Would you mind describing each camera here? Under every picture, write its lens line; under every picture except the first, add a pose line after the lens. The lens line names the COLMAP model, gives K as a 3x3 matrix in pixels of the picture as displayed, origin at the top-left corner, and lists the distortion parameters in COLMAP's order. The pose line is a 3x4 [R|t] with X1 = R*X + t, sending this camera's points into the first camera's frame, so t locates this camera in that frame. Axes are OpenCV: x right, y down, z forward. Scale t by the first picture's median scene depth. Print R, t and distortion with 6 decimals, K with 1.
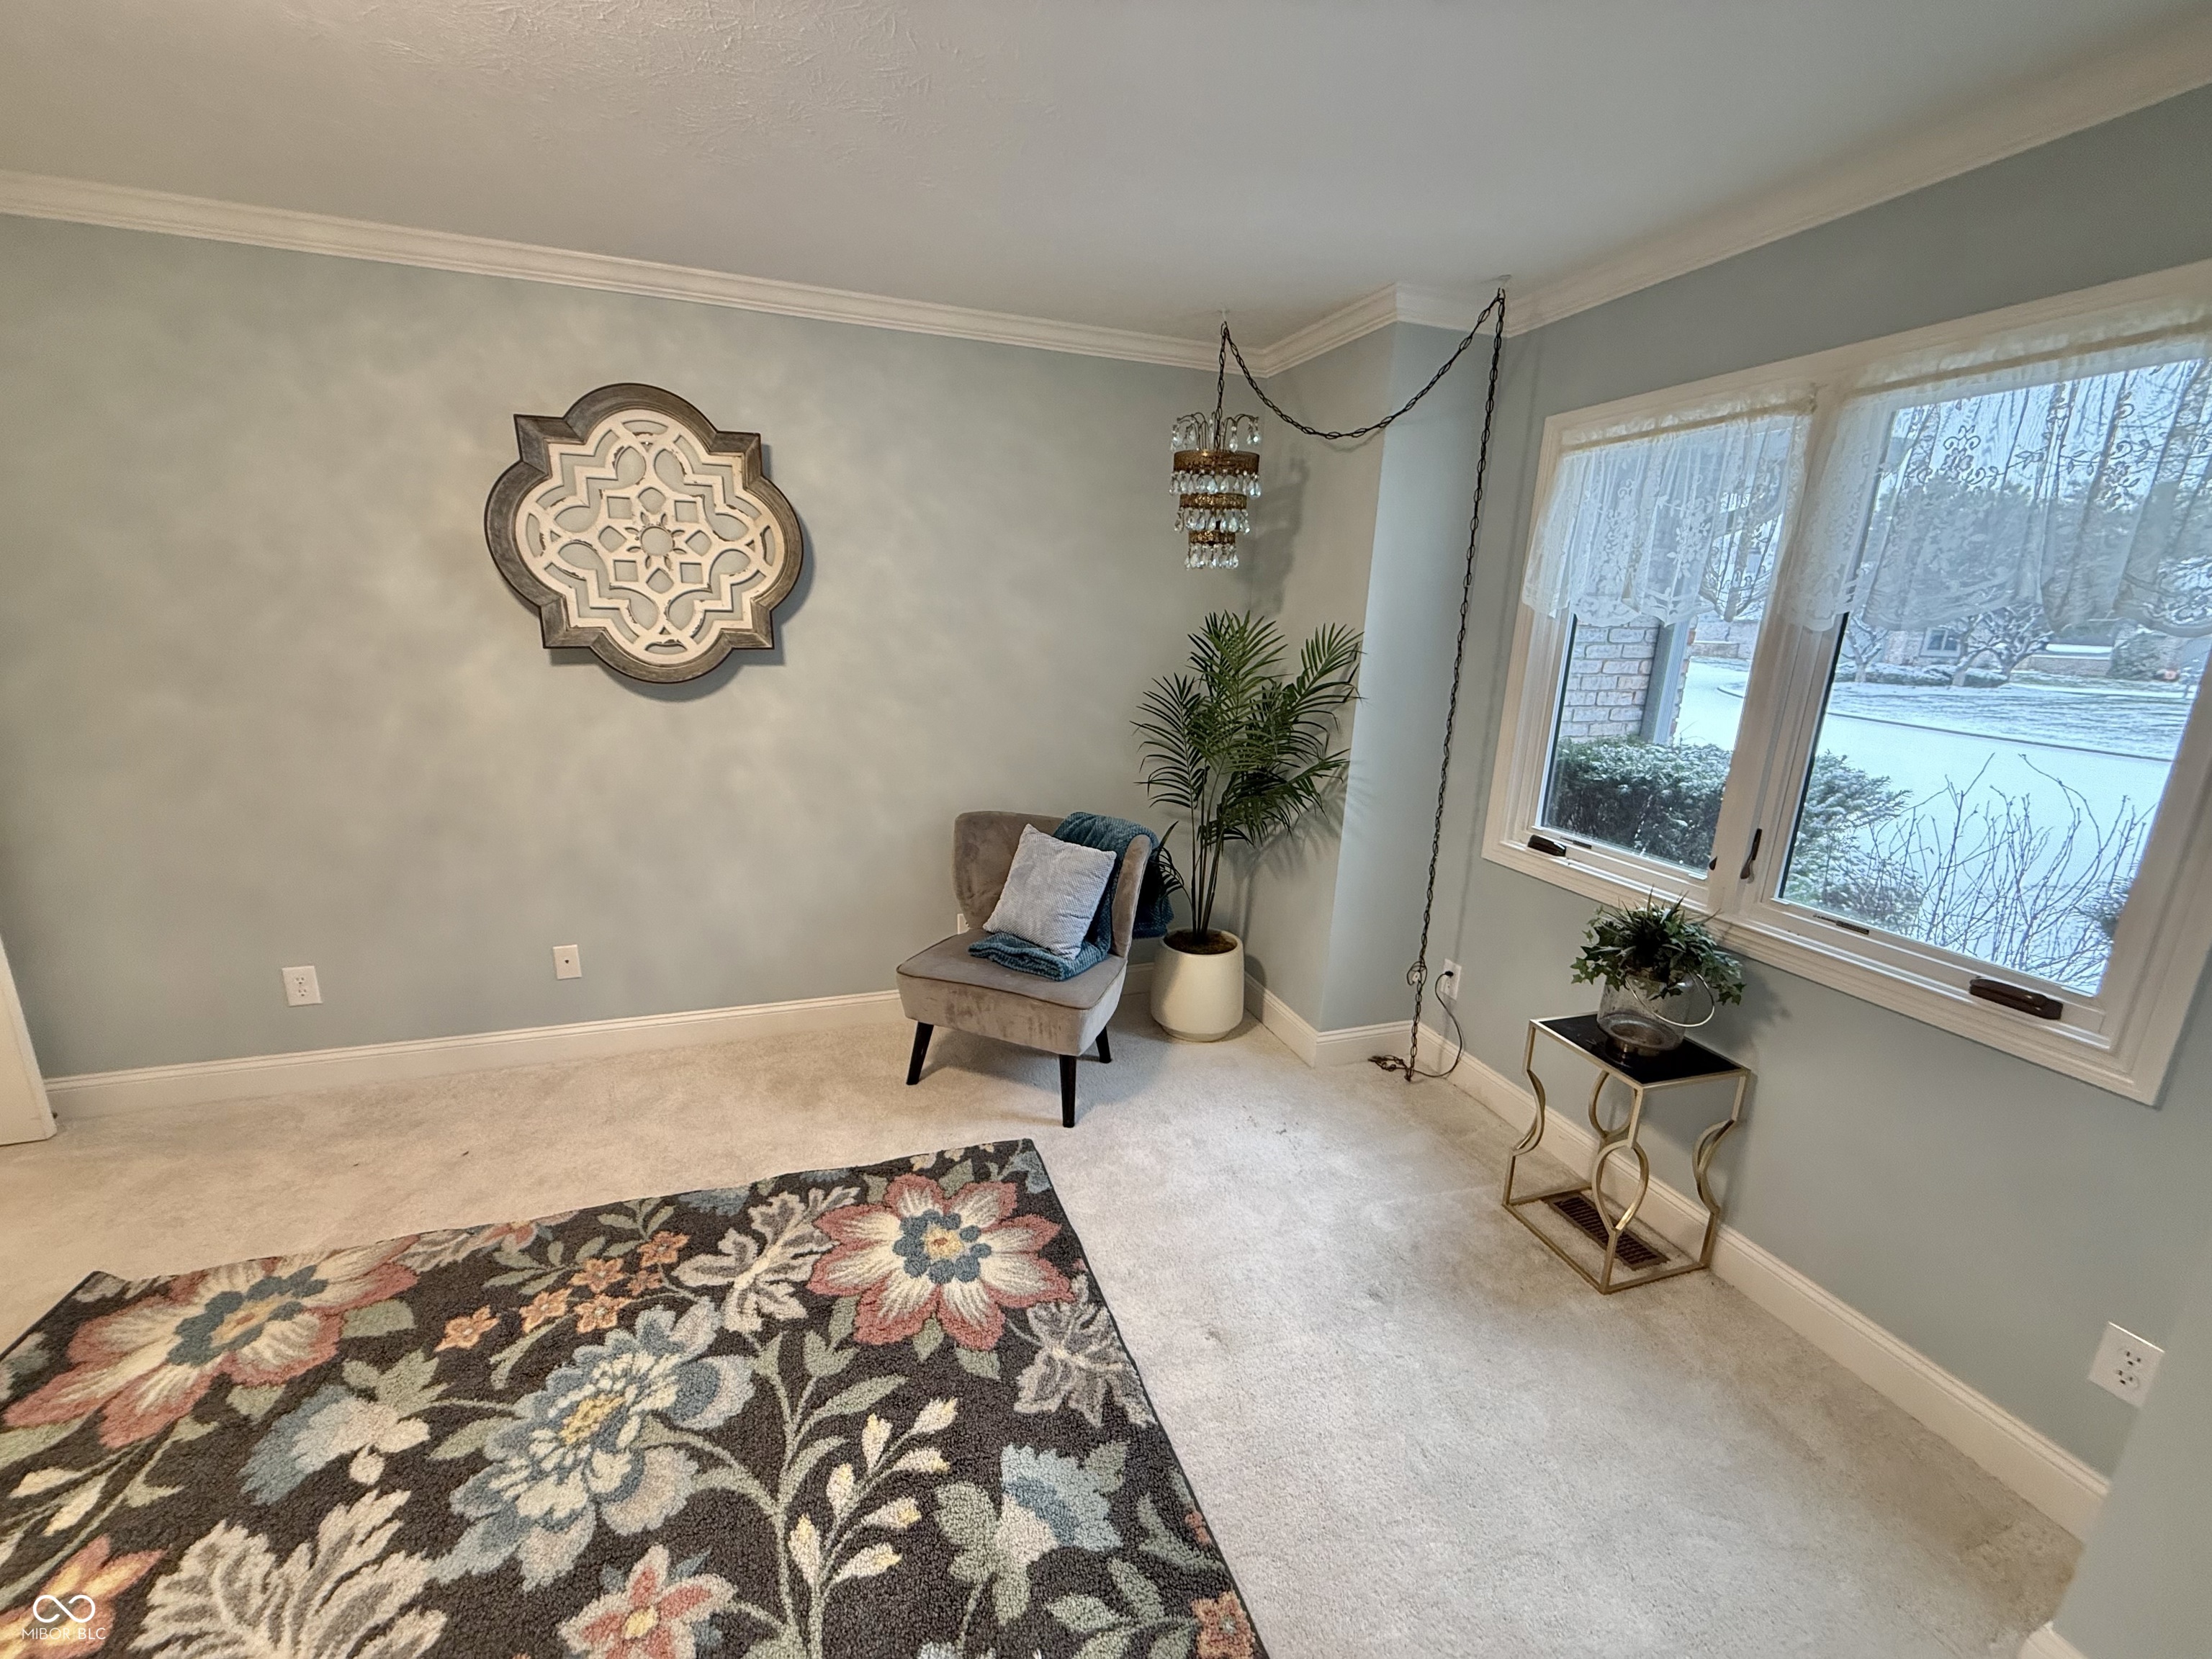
lens RADIAL K [[879.0, 0, 1106.0], [0, 879.0, 829.5], [0, 0, 1]] dist [0.001474, -0.000707]
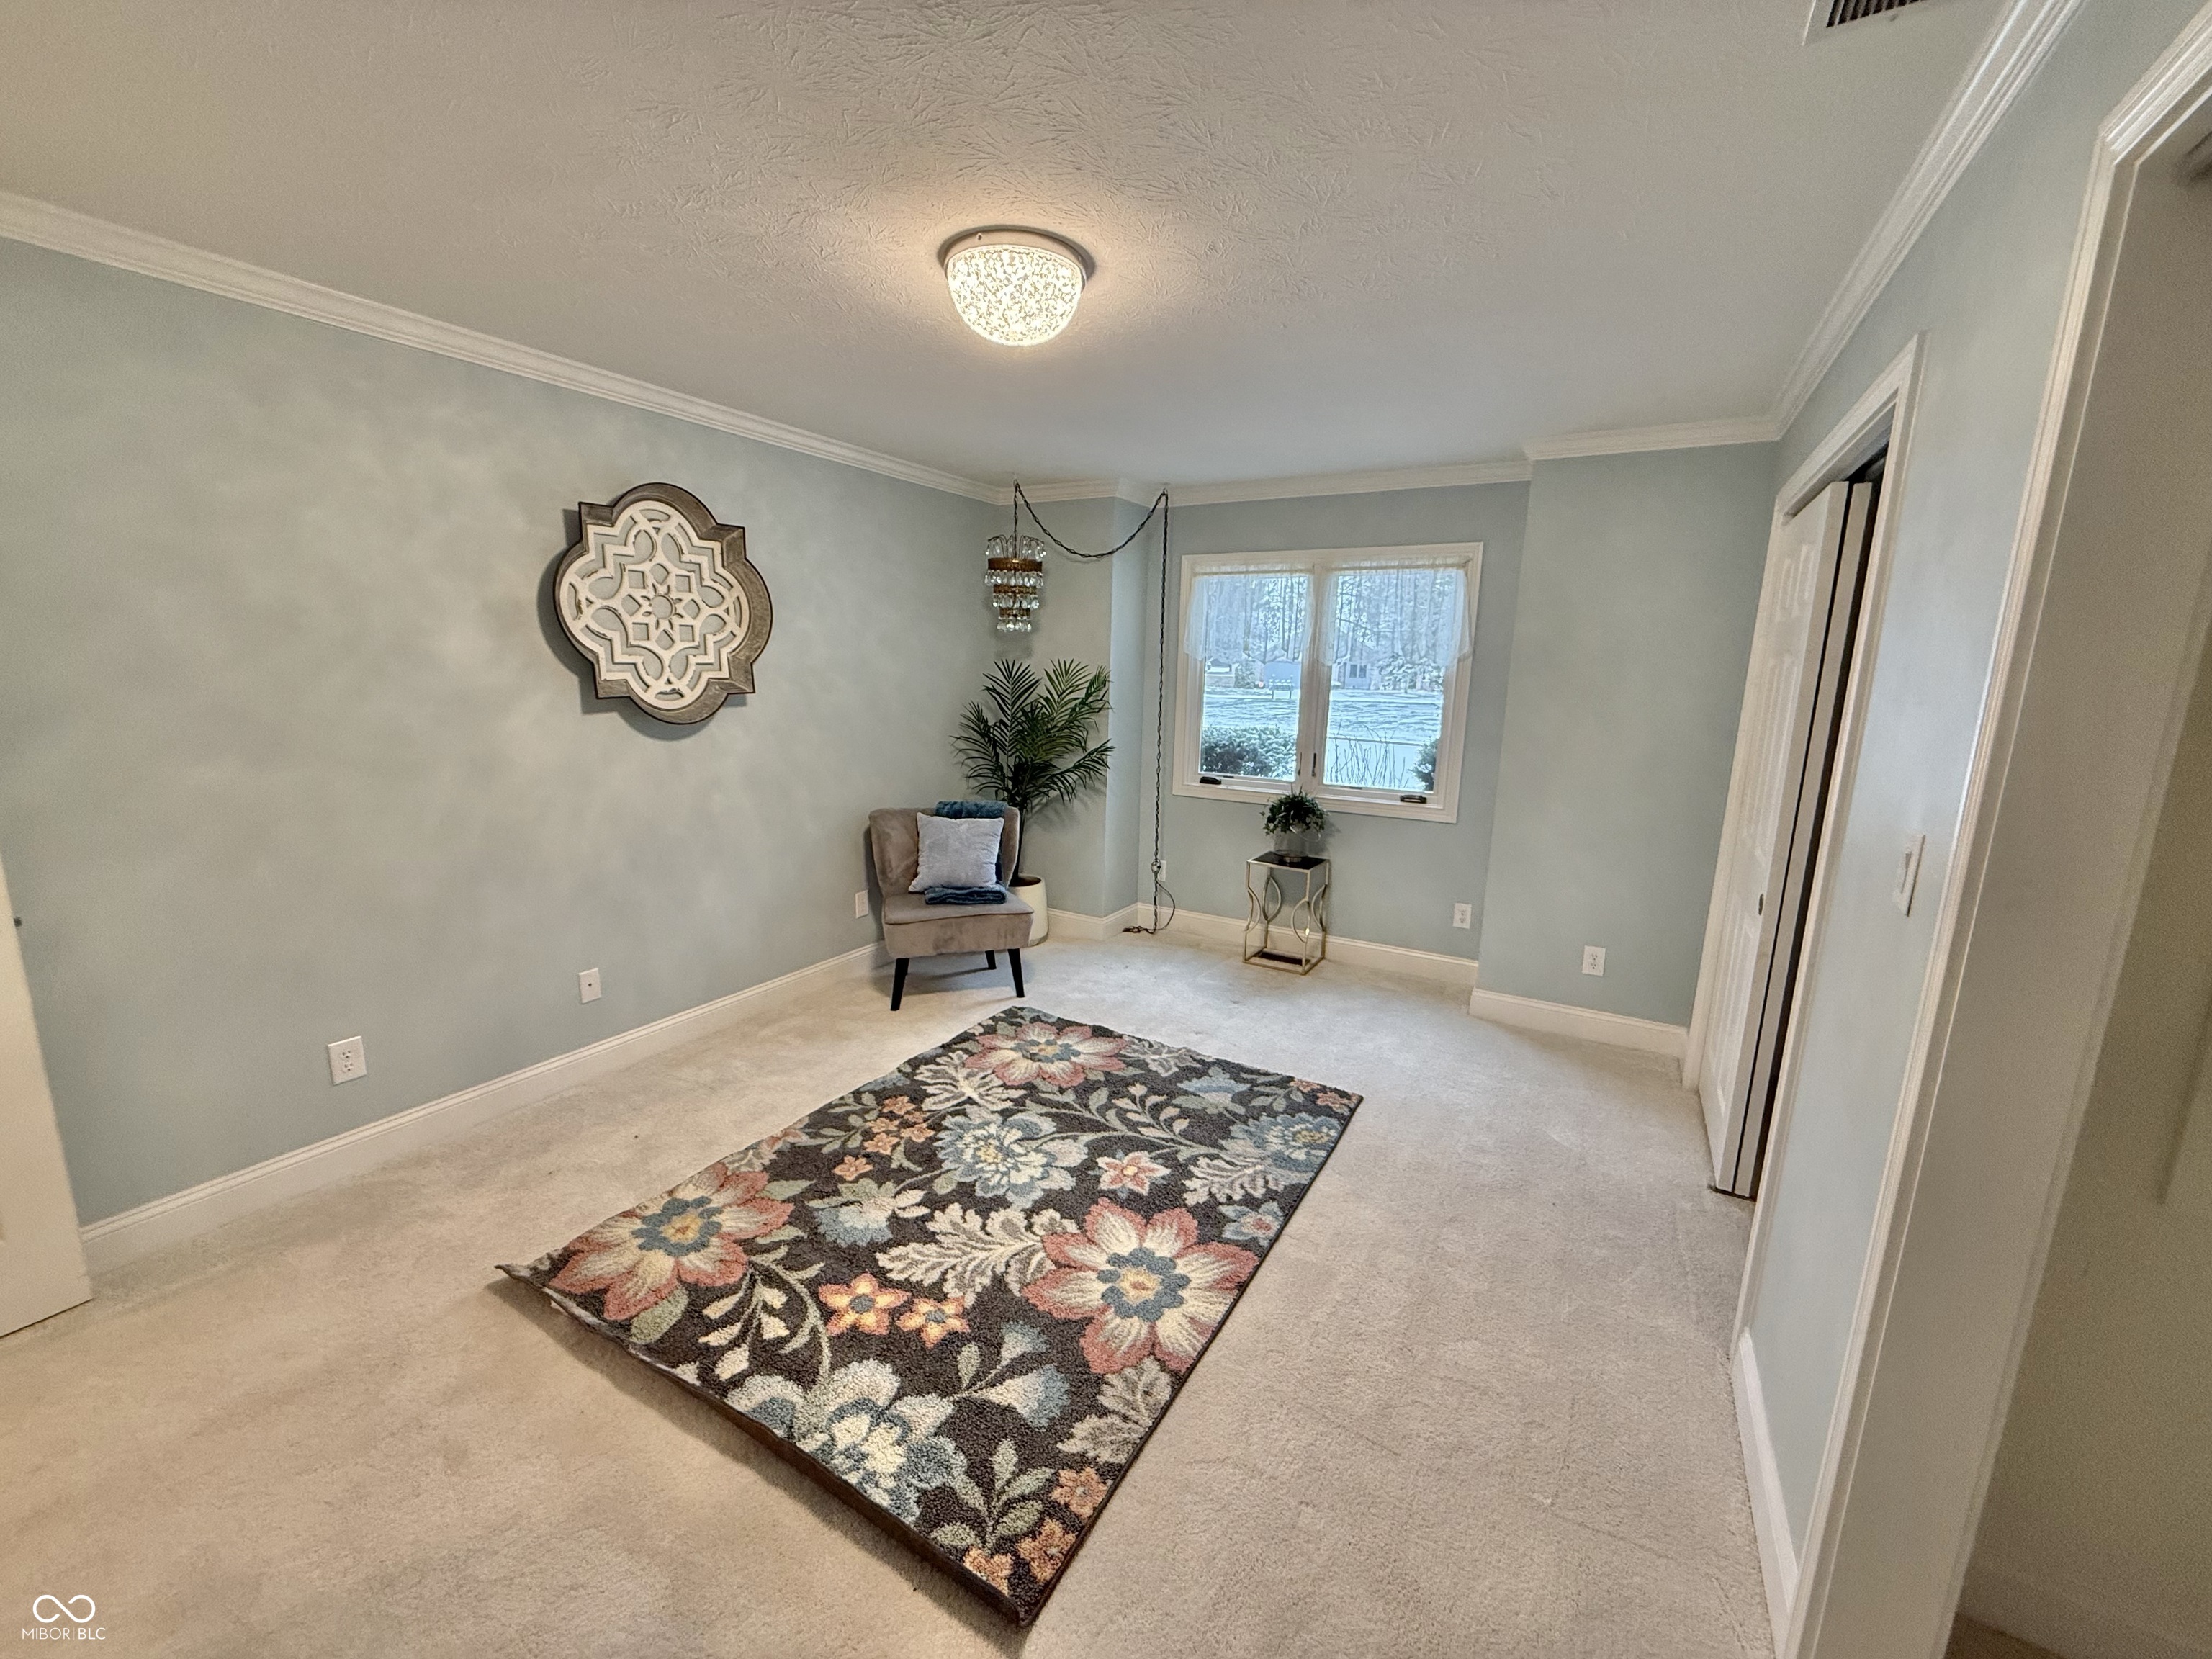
lens RADIAL K [[879.0, 0, 1106.0], [0, 879.0, 829.5], [0, 0, 1]] dist [0.001474, -0.000707]
pose [[0.754570, -0.138096, 0.641524, -0.948707], [0.162420, 0.986491, 0.021313, 0.048160], [-0.635802, 0.088114, 0.766807, -0.305425]]
